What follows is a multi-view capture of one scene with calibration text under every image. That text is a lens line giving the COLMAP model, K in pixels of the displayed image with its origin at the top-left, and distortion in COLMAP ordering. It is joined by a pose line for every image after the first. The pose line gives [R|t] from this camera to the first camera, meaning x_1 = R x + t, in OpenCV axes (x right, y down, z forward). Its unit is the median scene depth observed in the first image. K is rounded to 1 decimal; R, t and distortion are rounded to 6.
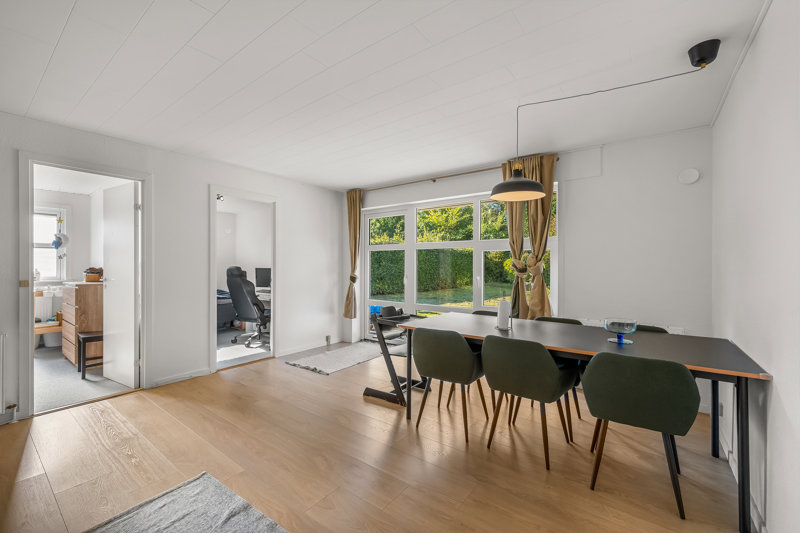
lens RADIAL K [[328.7, 0, 400.5], [0, 328.7, 270.7], [0, 0, 1]] dist [-0.001792, -0.000040]
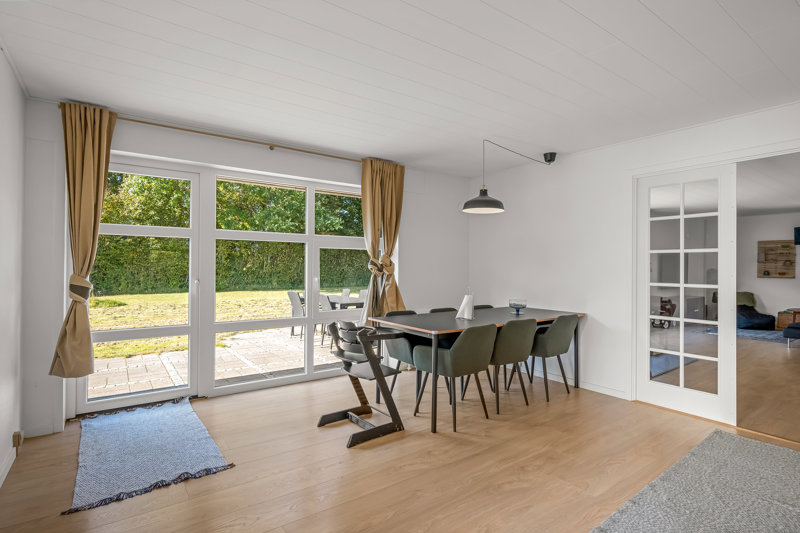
lens RADIAL K [[402.5, 0, 401.1], [0, 402.5, 263.3], [0, 0, 1]] dist [-0.002122, 0.000692]
pose [[0.300235, 0.003121, 0.953860, -0.812009], [0.008104, 0.999950, -0.005823, -0.011815], [-0.953831, 0.009478, 0.300195, 0.562160]]
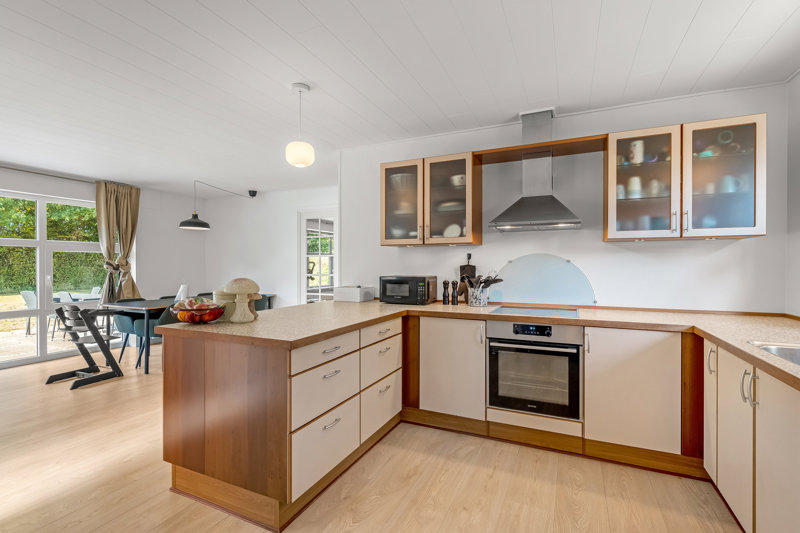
lens RADIAL K [[371.6, 0, 403.9], [0, 371.6, 264.3], [0, 0, 1]] dist [0.000316, -0.000925]
pose [[-0.213878, -0.008120, 0.976827, -1.337850], [0.011325, 0.999878, 0.010791, -0.019536], [-0.976795, 0.013370, -0.213760, 0.190310]]
